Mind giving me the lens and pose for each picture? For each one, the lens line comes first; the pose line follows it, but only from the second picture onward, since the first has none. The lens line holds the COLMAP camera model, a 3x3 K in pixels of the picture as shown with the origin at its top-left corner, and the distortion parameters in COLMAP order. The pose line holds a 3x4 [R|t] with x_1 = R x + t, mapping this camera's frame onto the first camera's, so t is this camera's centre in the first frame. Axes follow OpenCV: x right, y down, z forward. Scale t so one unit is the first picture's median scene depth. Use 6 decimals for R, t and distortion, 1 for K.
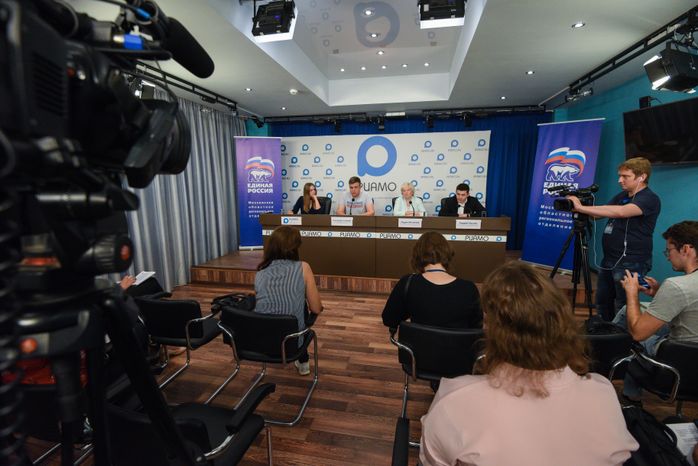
lens RADIAL K [[323.7, 0, 349.0], [0, 323.7, 233.0], [0, 0, 1]] dist [-0.000751, -0.025188]
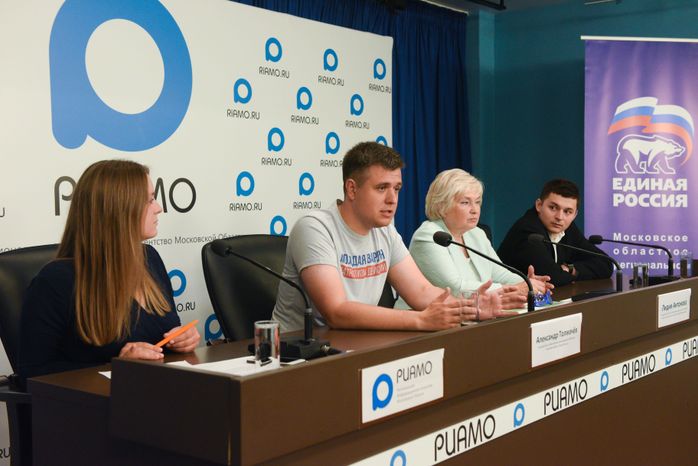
lens RADIAL K [[856.9, 0, 349.0], [0, 856.9, 233.0], [0, 0, 1]] dist [0.127741, -0.015553]
pose [[0.473675, -0.035024, 0.880003, -0.544197], [0.147761, 0.988206, -0.040204, -0.095591], [-0.868216, 0.149074, 0.473264, 0.801407]]
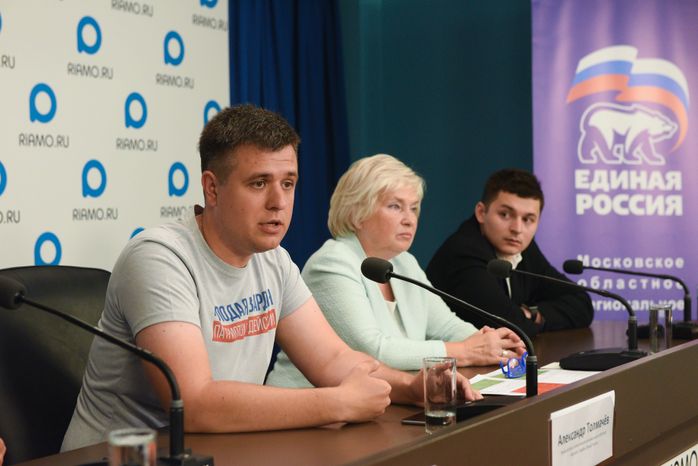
lens RADIAL K [[1345.2, 0, 349.0], [0, 1345.2, 233.0], [0, 0, 1]] dist [0.030509, 0.098427]
pose [[0.321749, -0.021641, 0.946578, -0.515242], [0.162074, 0.986242, -0.032542, -0.103011], [-0.932850, 0.163886, 0.320829, 0.850918]]
